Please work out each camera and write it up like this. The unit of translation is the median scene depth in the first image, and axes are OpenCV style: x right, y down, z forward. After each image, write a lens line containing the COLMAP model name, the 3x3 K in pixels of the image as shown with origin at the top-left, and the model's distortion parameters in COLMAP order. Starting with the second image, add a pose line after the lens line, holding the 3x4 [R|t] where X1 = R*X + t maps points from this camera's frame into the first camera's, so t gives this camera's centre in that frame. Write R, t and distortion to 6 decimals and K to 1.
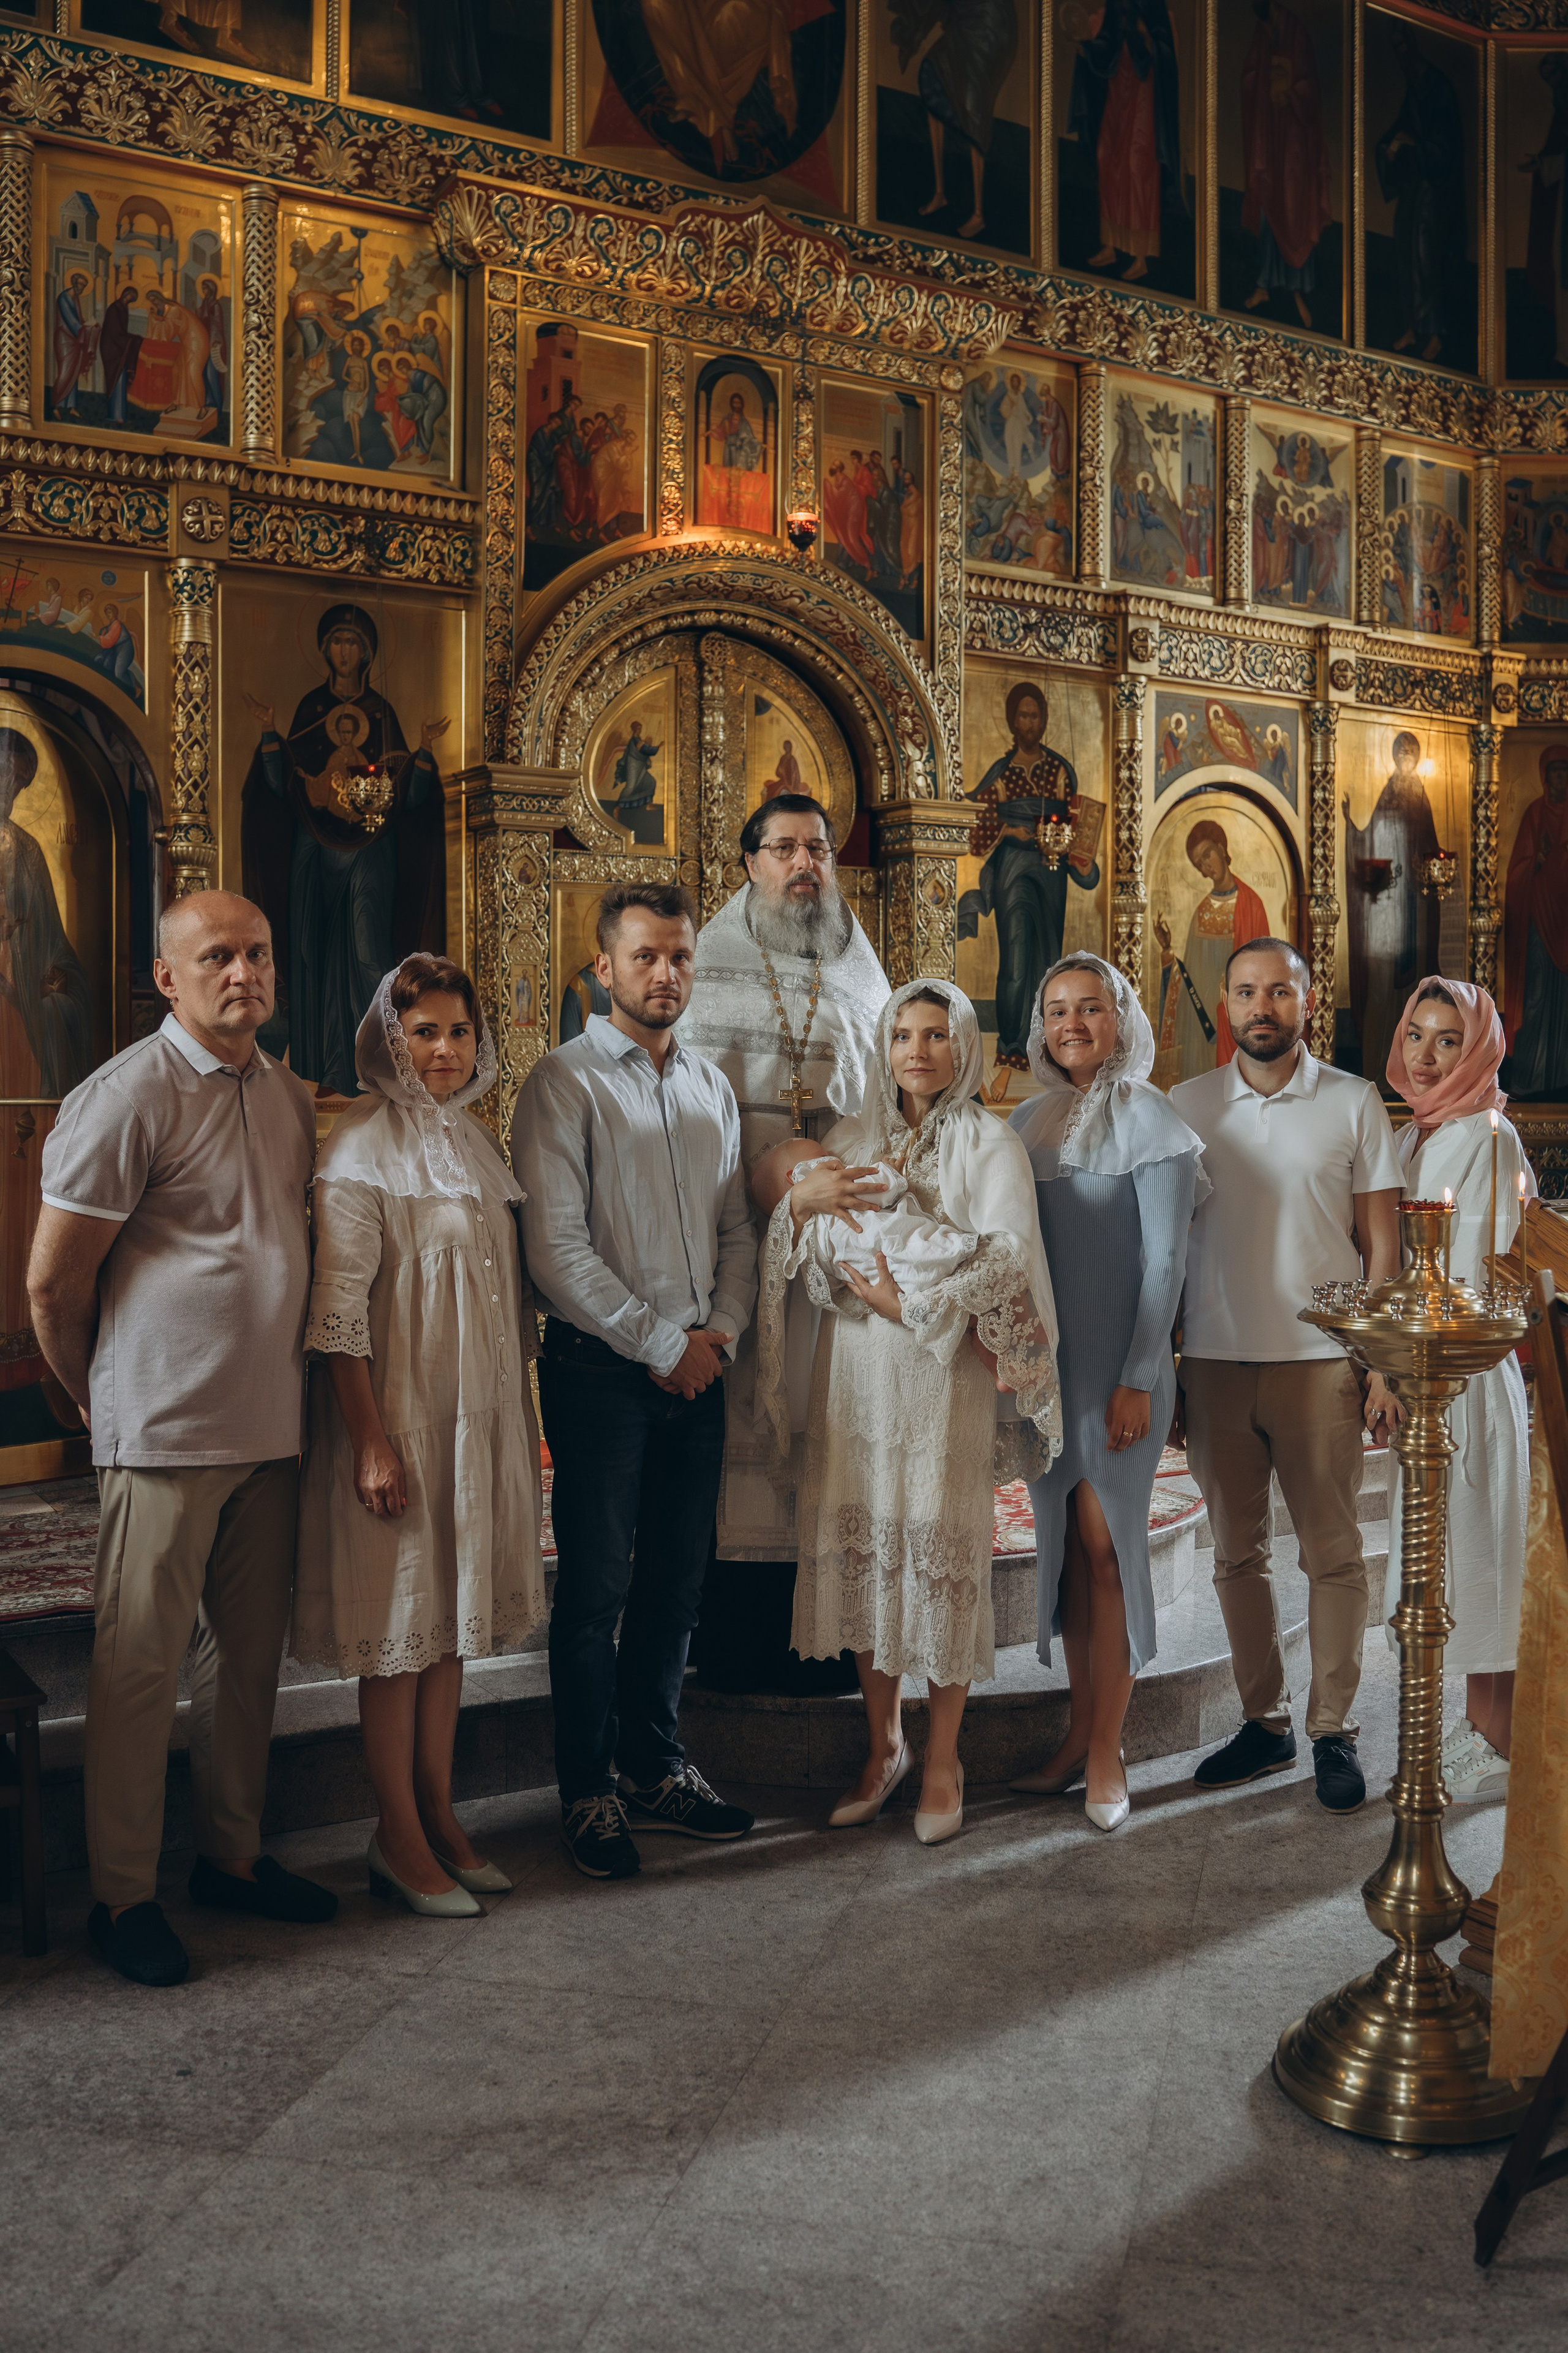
lens RADIAL K [[2032.0, 0, 760.2], [0, 2032.0, 1097.3], [0, 0, 1]] dist [-0.048992, 0.010243]
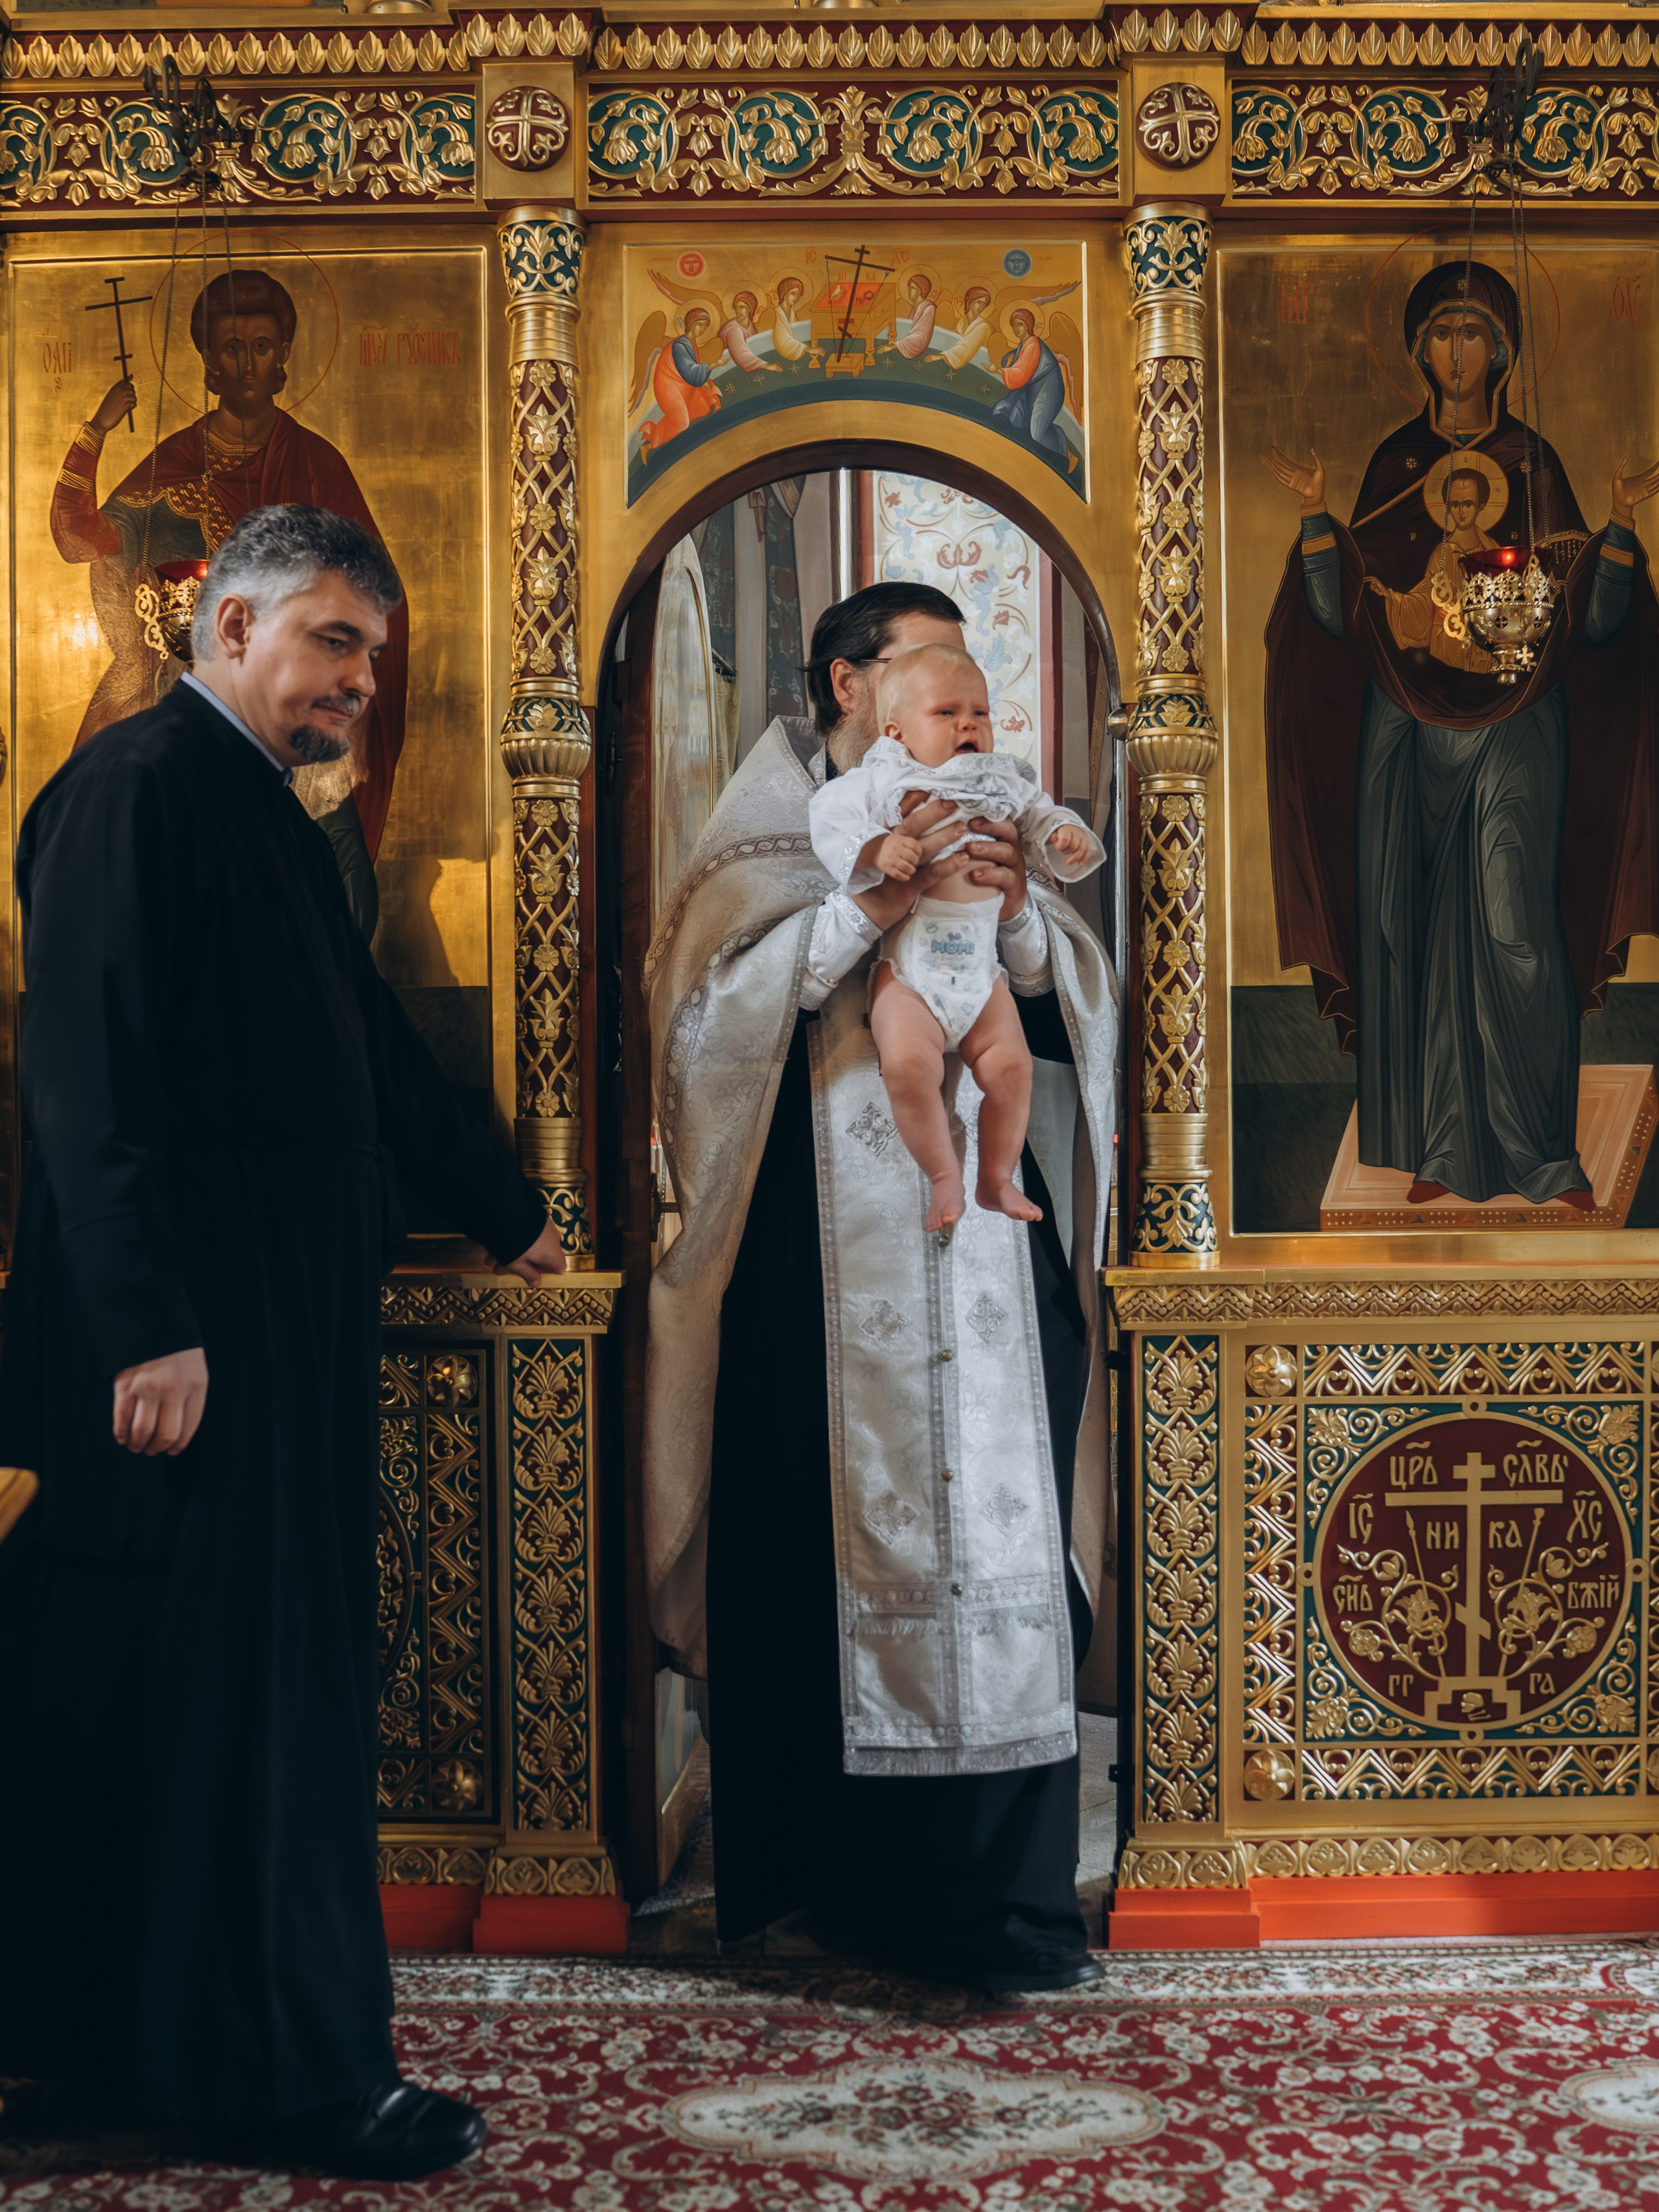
lens RADIAL K [[2209.6, 0, 842.8], [0, 2209.6, 1146.8], [0, 0, 1]] dist [-0.056477, 0.000000]
pose [[0.864015, 0.002398, -0.503460, -0.056774], [-0.000230, 0.999990, 0.004368, -0.015738], [0.503466, -0.003659, 0.864007, 0.424191]]
